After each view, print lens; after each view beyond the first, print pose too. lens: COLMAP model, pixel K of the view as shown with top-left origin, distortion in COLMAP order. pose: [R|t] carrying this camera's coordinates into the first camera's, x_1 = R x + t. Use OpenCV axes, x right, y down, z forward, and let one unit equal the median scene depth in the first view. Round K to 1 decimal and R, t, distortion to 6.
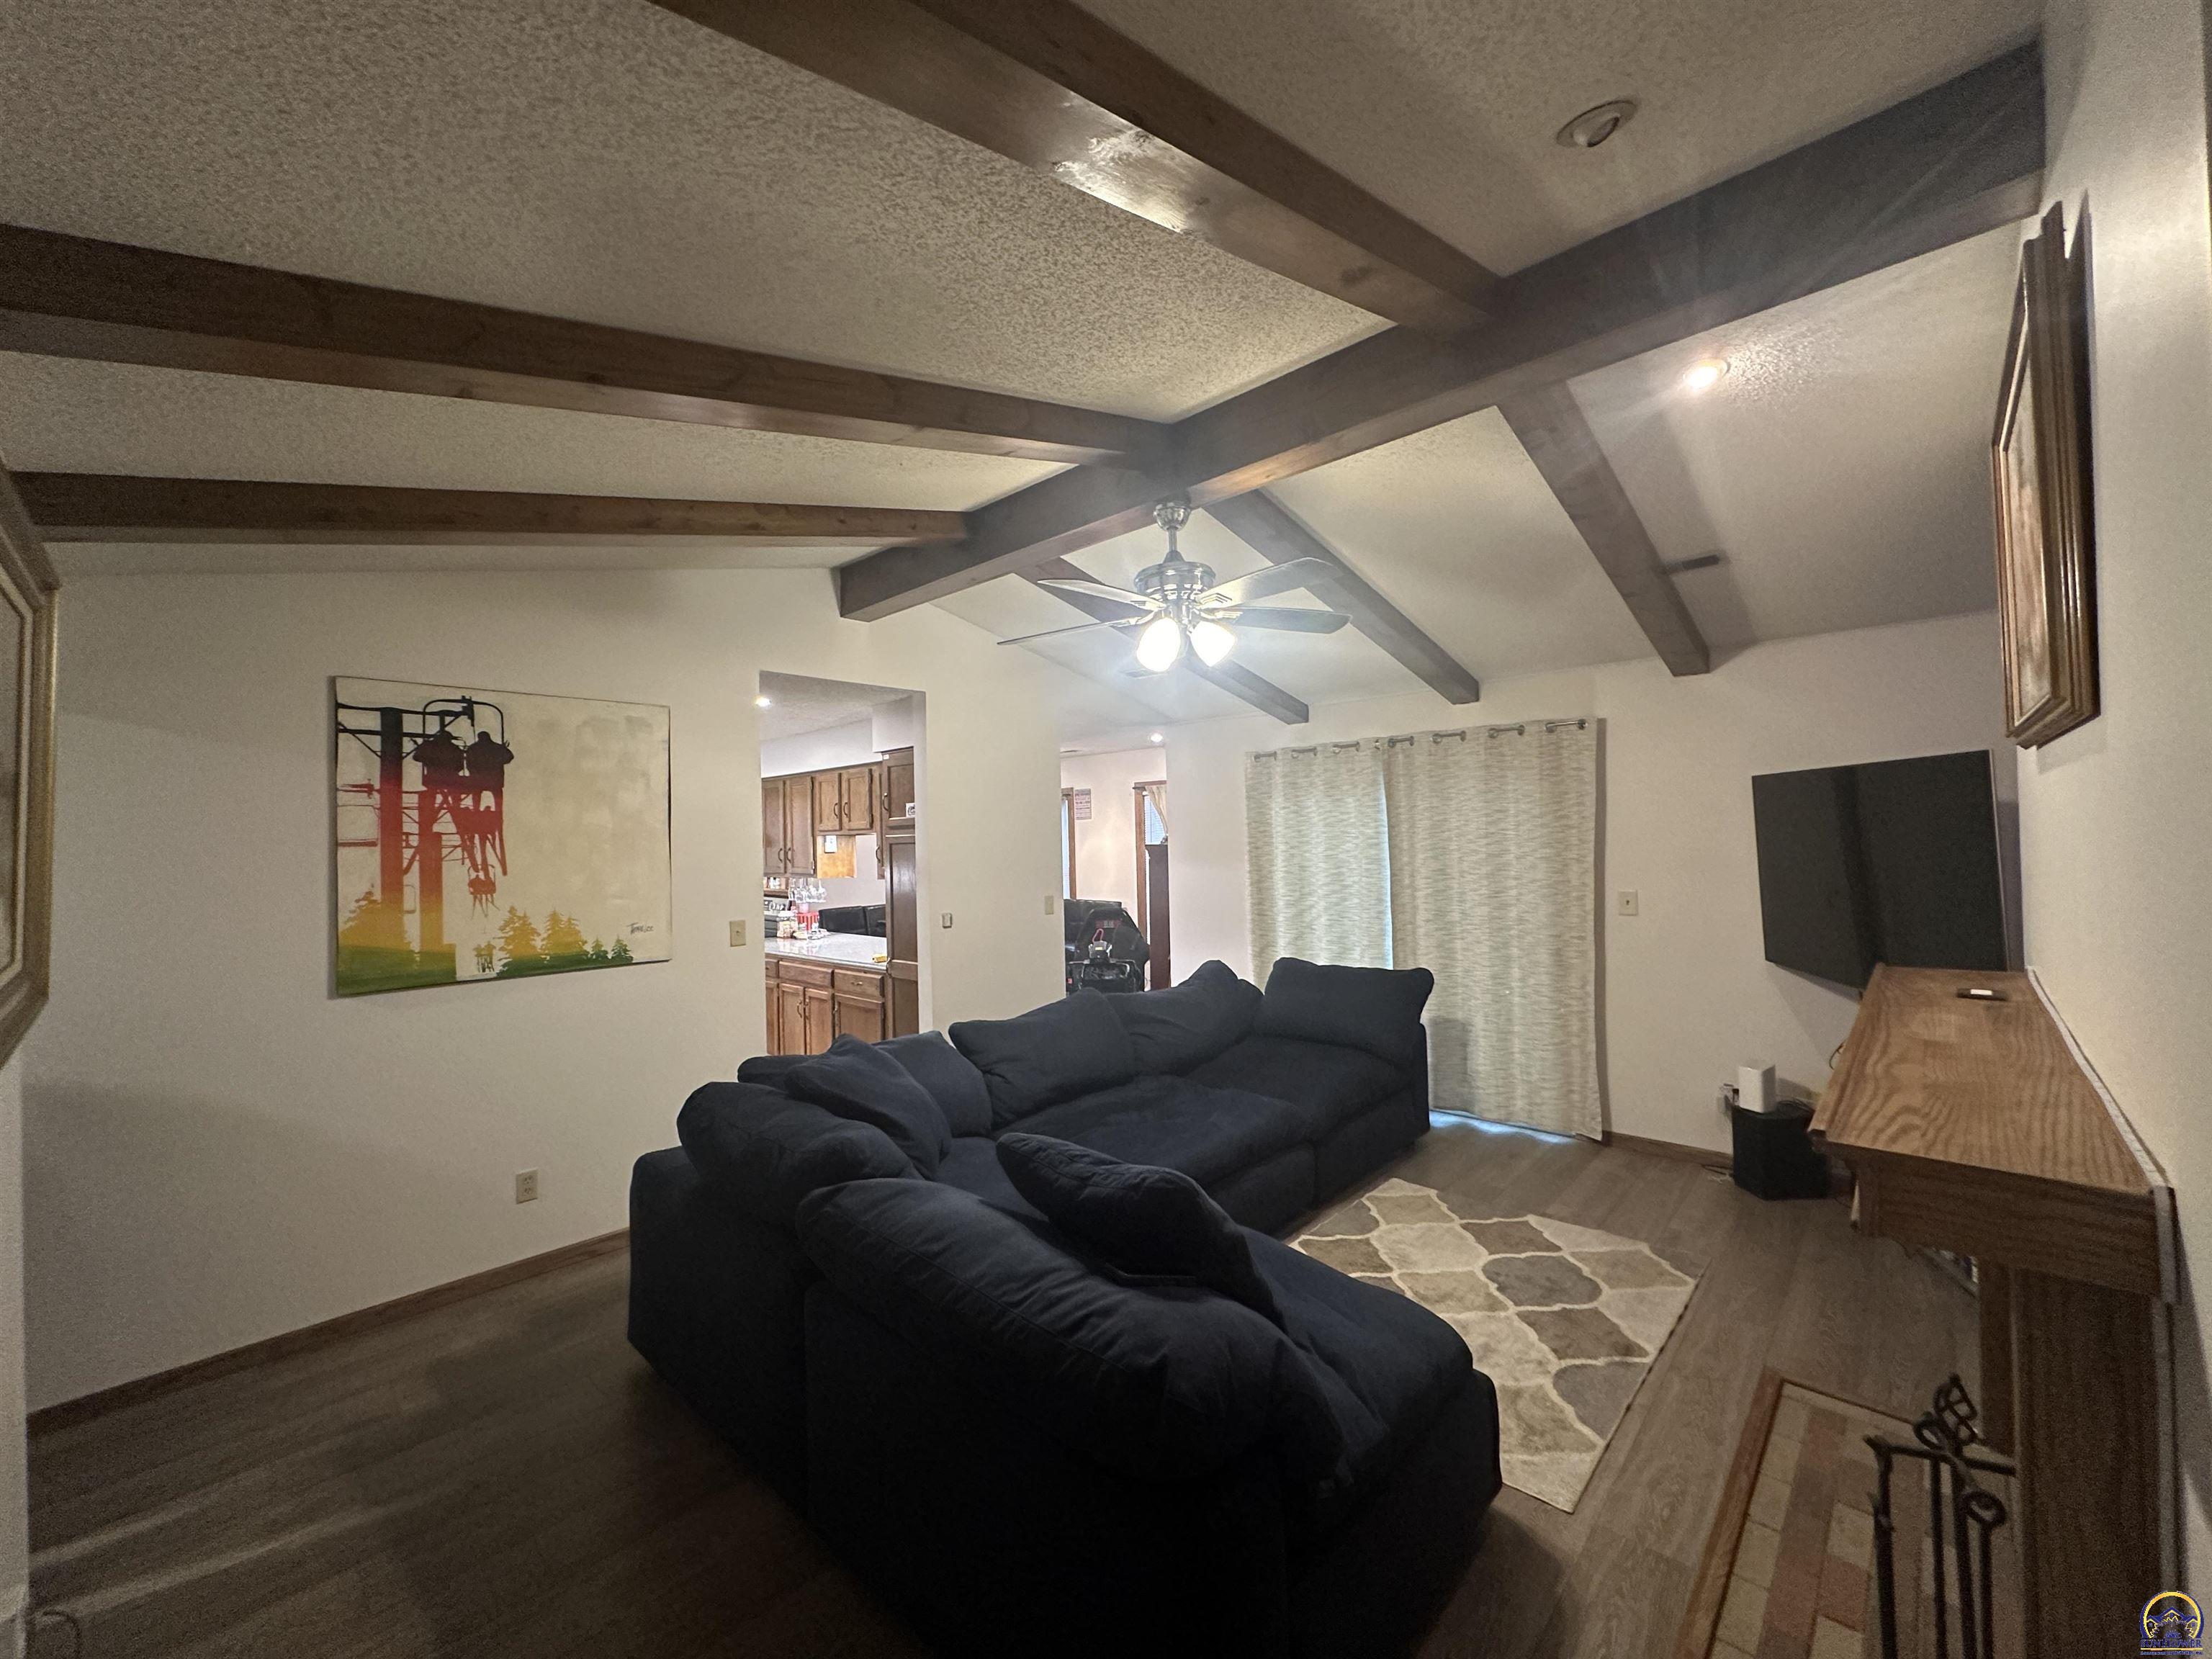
lens RADIAL K [[878.3, 0, 1104.0], [0, 878.3, 826.1], [0, 0, 1]] dist [0.001028, -0.000023]
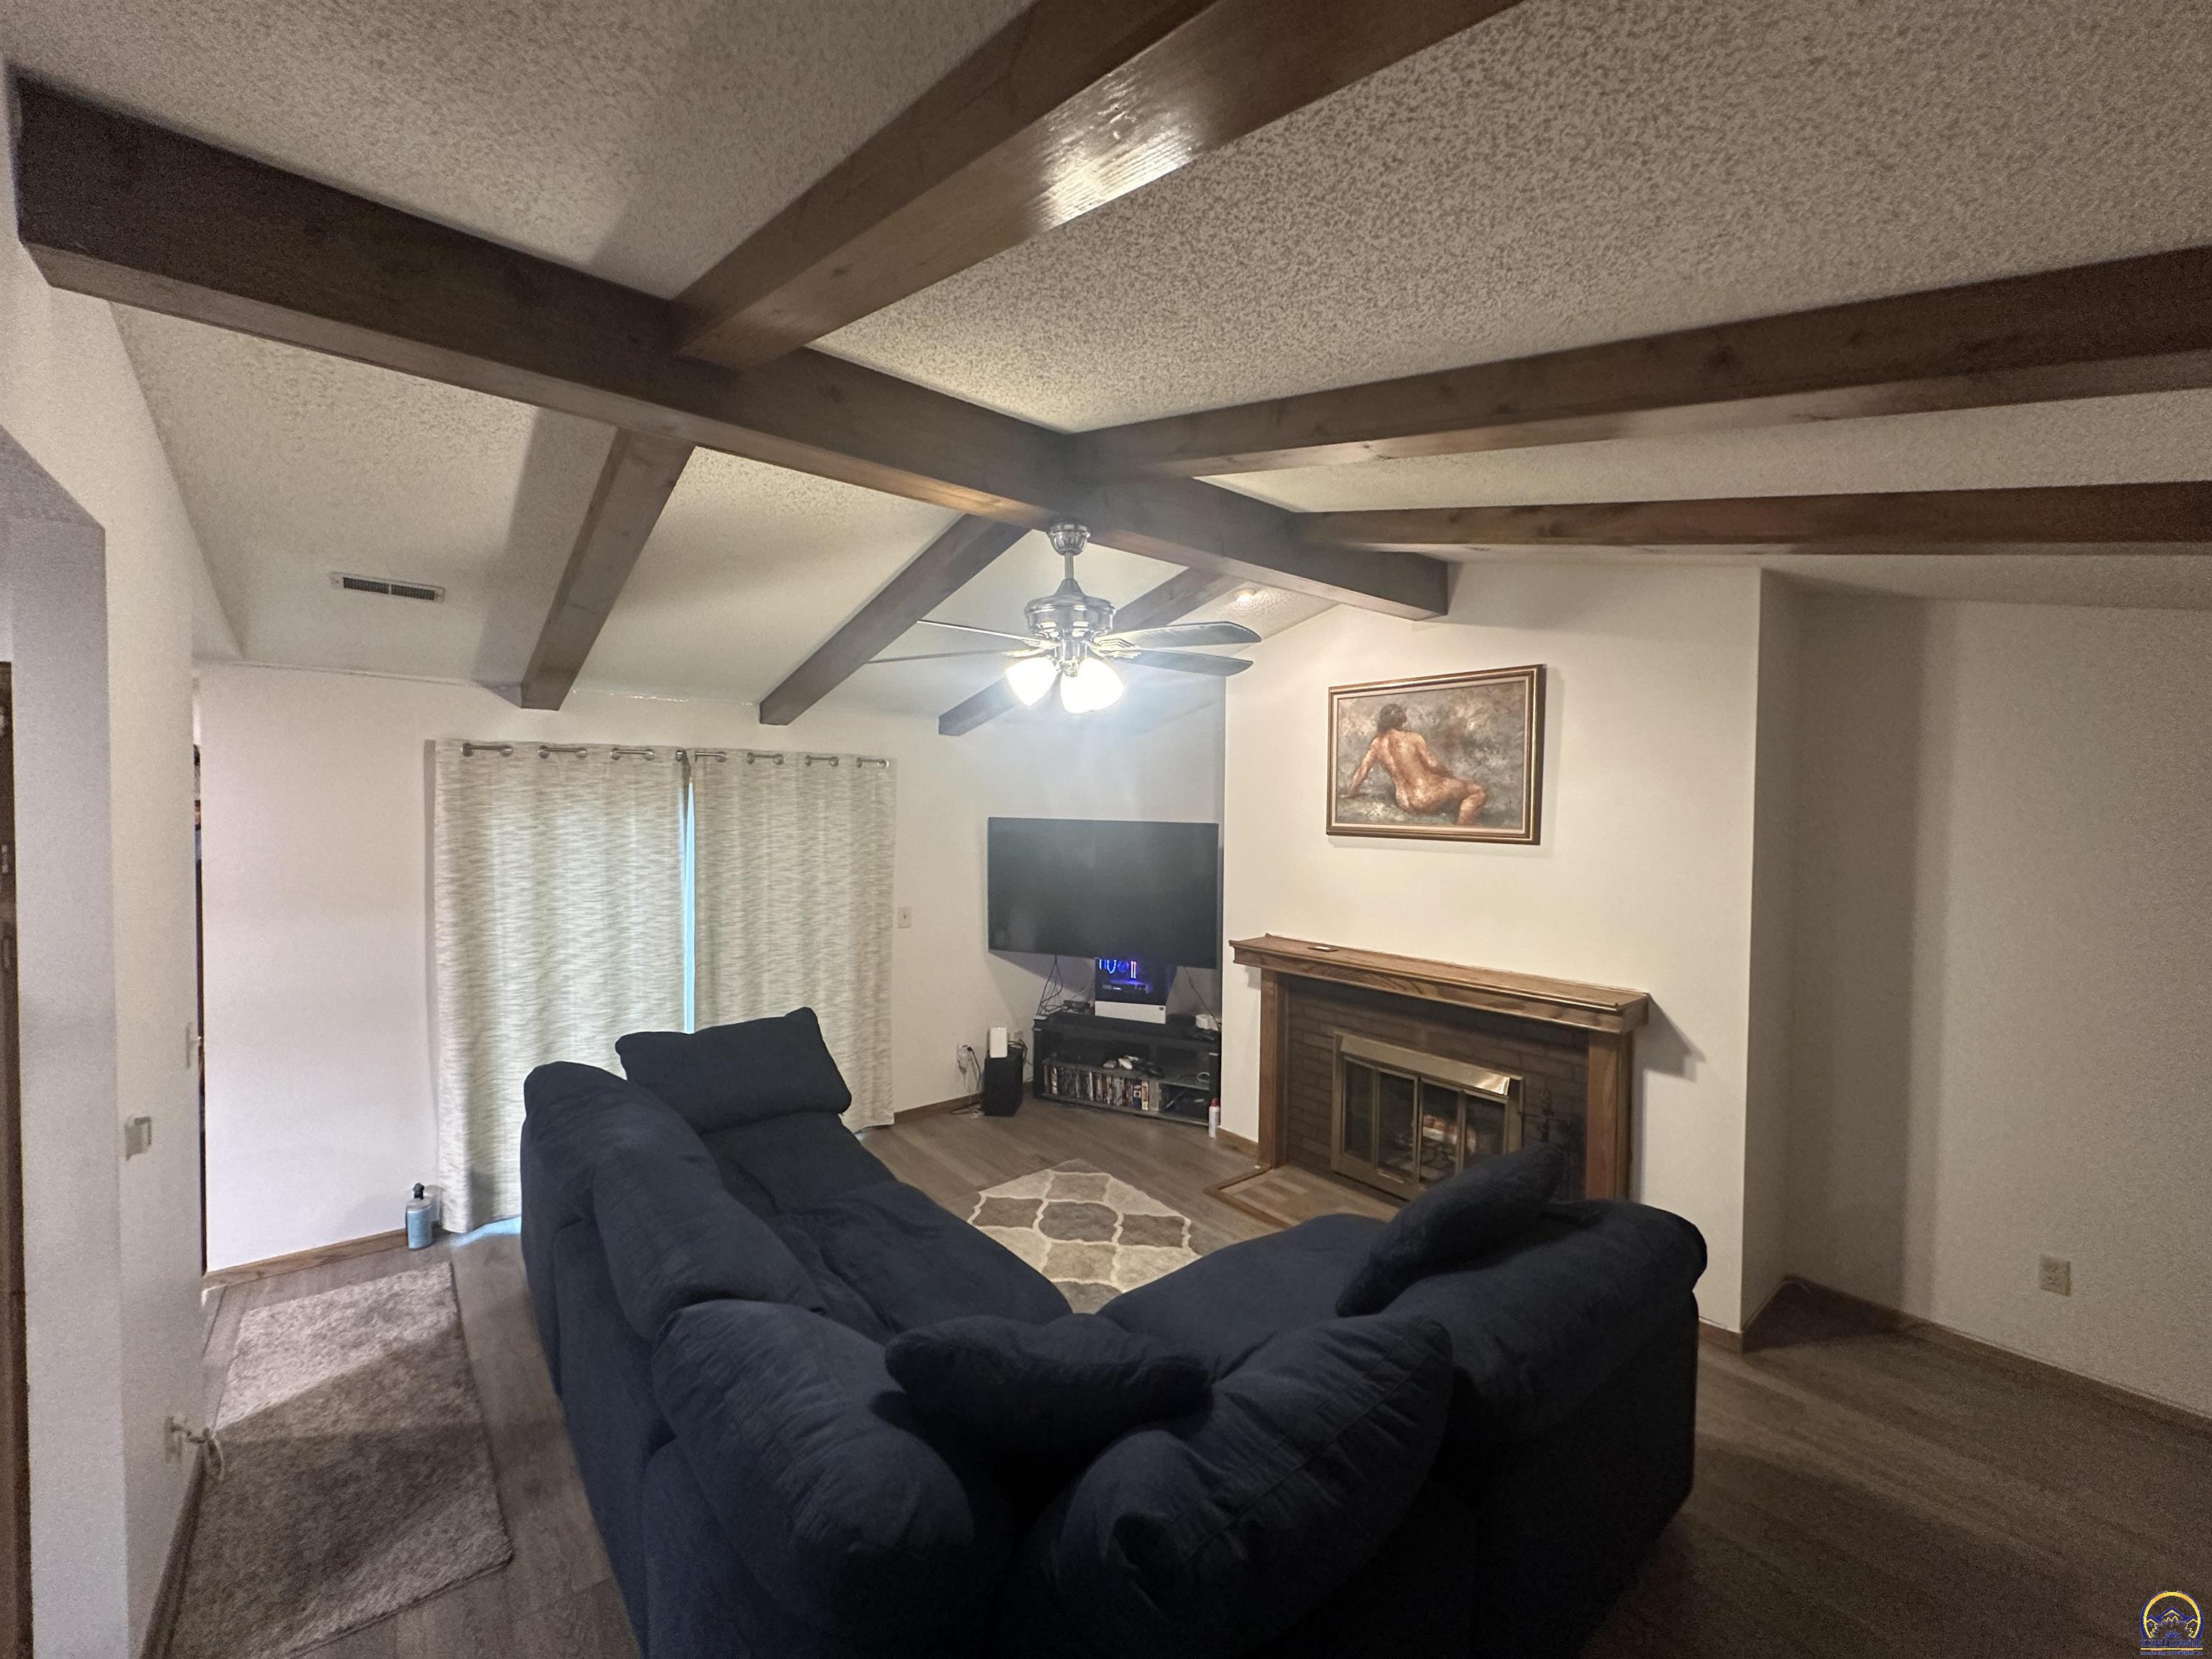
lens RADIAL K [[878.3, 0, 1104.0], [0, 878.3, 826.1], [0, 0, 1]] dist [0.001028, -0.000023]
pose [[0.128141, 0.000970, 0.991755, -0.621822], [-0.027217, 0.999626, 0.002539, -0.052430], [-0.991382, -0.027318, 0.128119, 0.655874]]
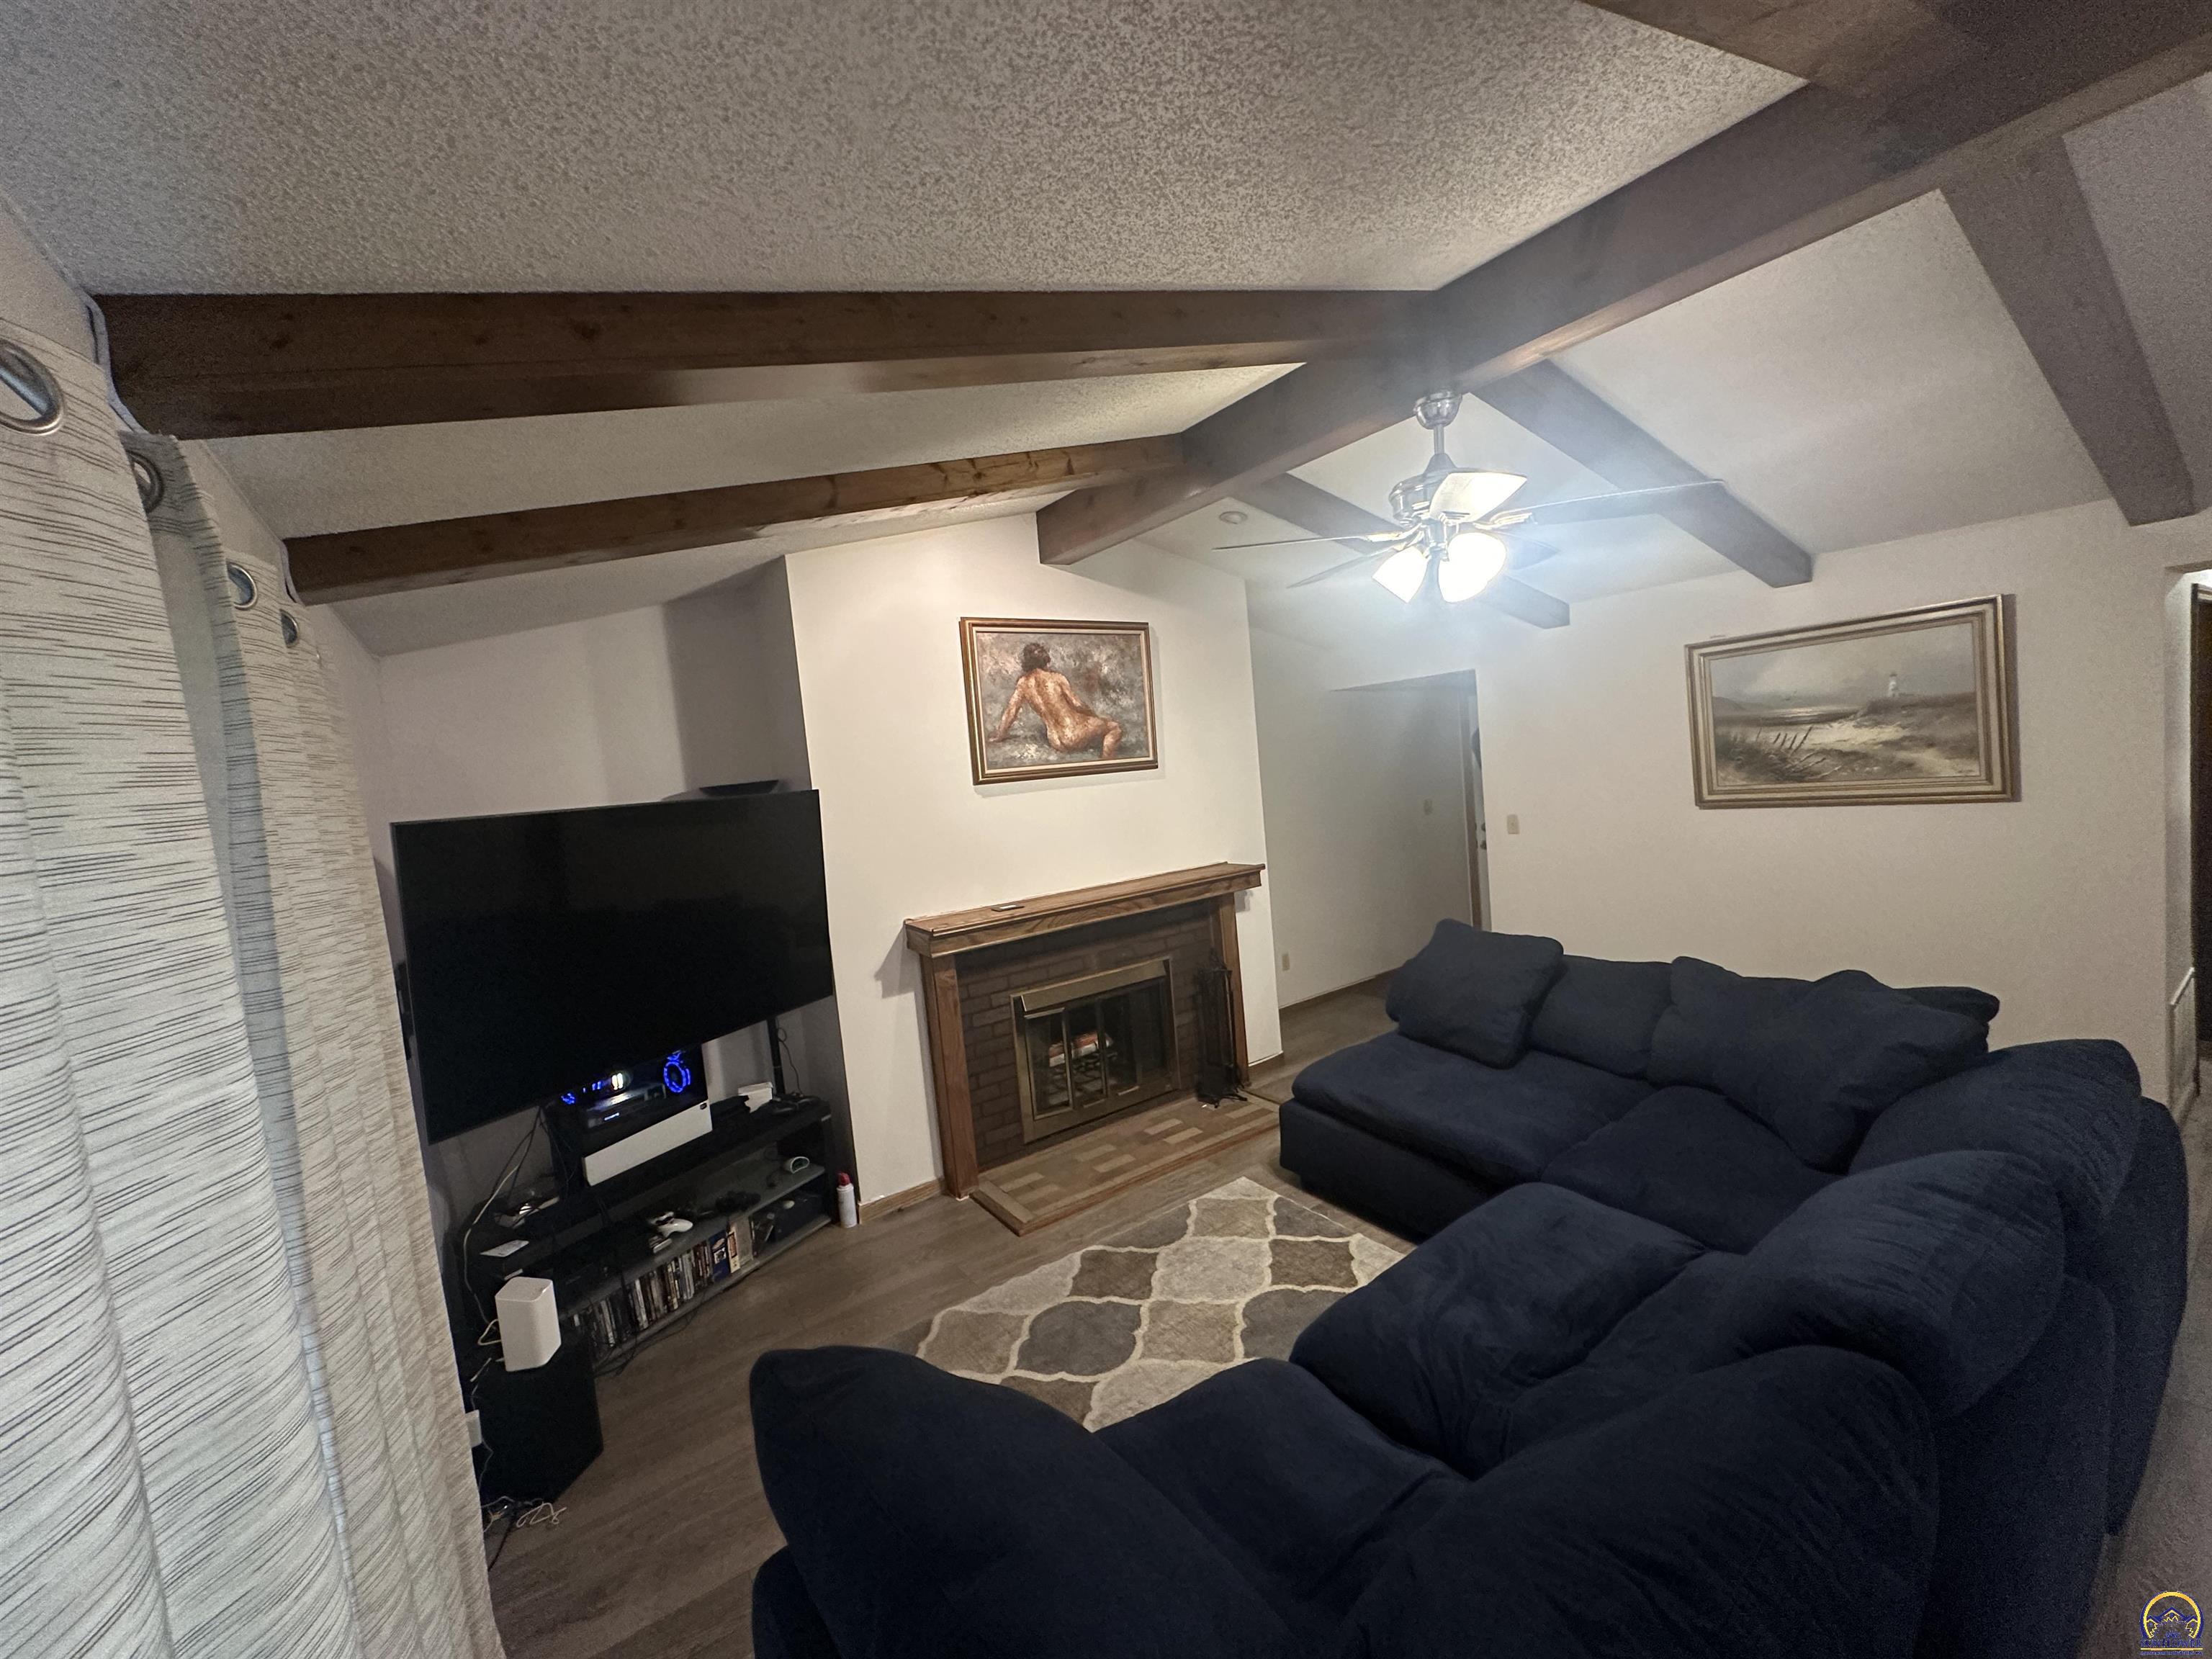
lens RADIAL K [[878.3, 0, 1104.0], [0, 878.3, 826.1], [0, 0, 1]] dist [0.001028, -0.000023]
pose [[-0.971526, 0.093652, 0.217639, 0.184514], [0.108084, 0.992600, 0.055354, -0.038877], [-0.210844, 0.077301, -0.974458, 1.471666]]
